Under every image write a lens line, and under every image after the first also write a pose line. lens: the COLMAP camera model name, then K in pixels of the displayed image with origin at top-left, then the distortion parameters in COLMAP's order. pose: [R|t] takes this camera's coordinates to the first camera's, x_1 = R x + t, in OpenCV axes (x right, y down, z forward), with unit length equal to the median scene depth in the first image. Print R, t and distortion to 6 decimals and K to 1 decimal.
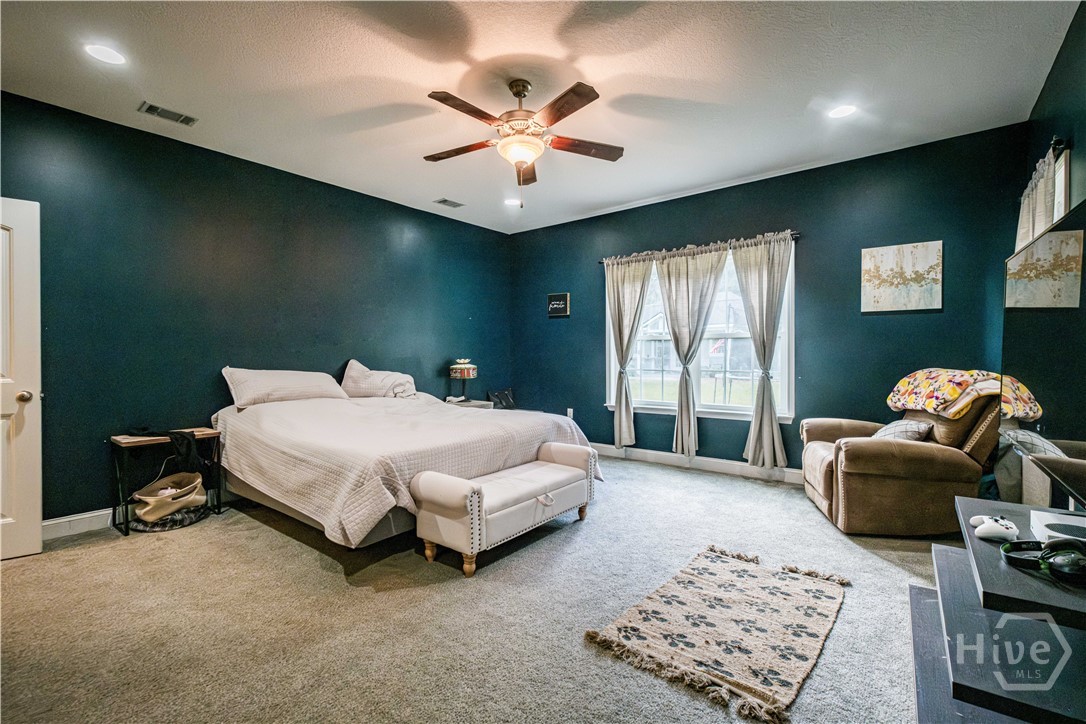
lens RADIAL K [[492.0, 0, 539.8], [0, 492.0, 336.4], [0, 0, 1]] dist [0.002042, -0.000103]
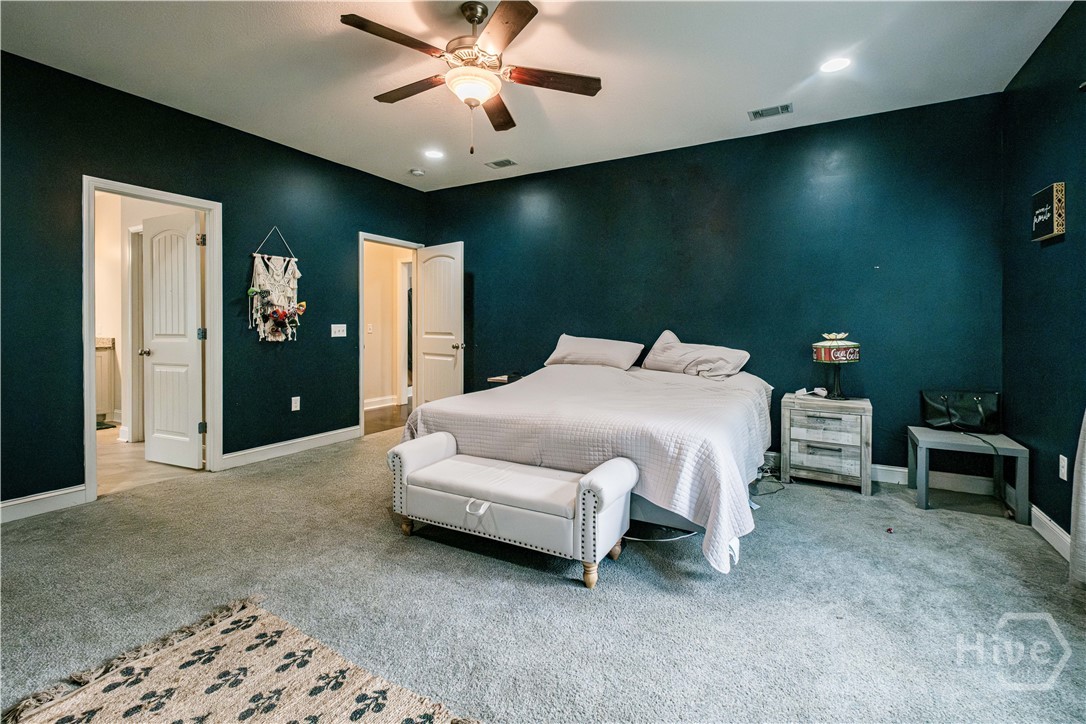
lens RADIAL K [[490.2, 0, 543.5], [0, 490.2, 321.4], [0, 0, 1]] dist [-0.019967, -0.000102]
pose [[0.157645, -0.005569, -0.987480, 0.794943], [0.029534, 0.999563, -0.000922, 0.037746], [0.987054, -0.029019, 0.157741, 0.975627]]
